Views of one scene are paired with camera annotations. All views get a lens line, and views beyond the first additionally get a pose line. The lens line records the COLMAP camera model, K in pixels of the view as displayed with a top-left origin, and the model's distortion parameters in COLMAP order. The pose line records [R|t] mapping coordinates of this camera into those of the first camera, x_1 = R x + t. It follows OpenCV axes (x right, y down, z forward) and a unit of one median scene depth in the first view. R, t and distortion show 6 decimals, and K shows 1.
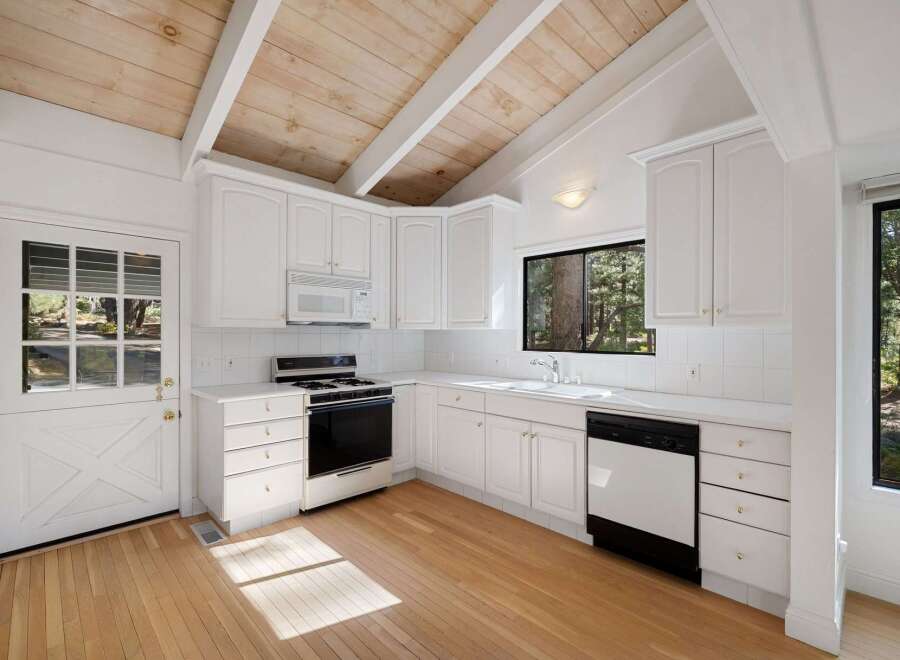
lens RADIAL K [[420.0, 0, 452.0], [0, 420.0, 333.5], [0, 0, 1]] dist [0.004606, -0.000446]
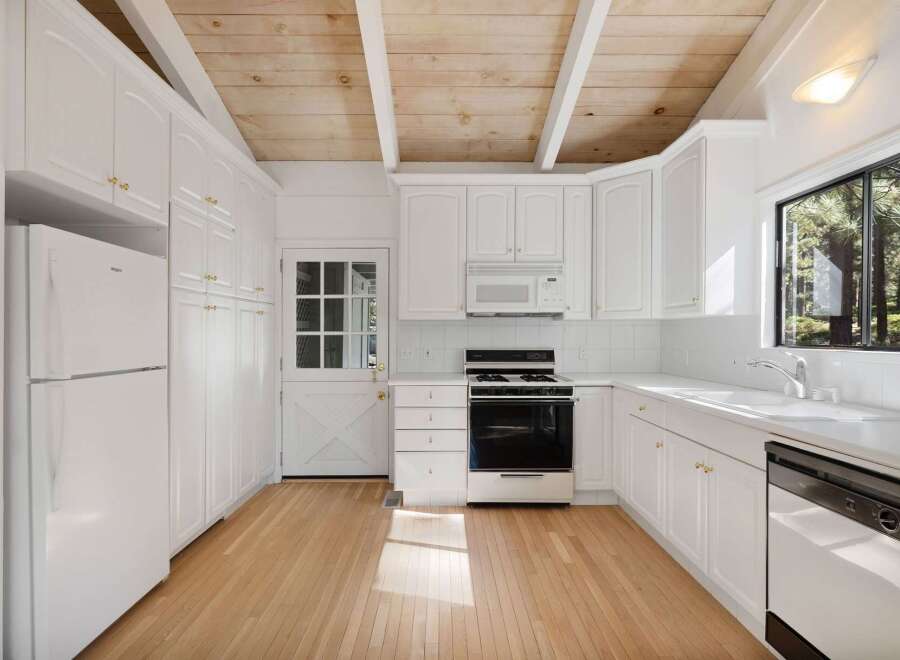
lens RADIAL K [[478.4, 0, 445.4], [0, 478.4, 335.4], [0, 0, 1]] dist [0.001243, -0.000793]
pose [[0.718957, -0.002933, -0.695048, 0.360057], [0.004289, 0.999991, 0.000217, 0.023464], [0.695041, -0.003137, 0.718963, 0.136811]]
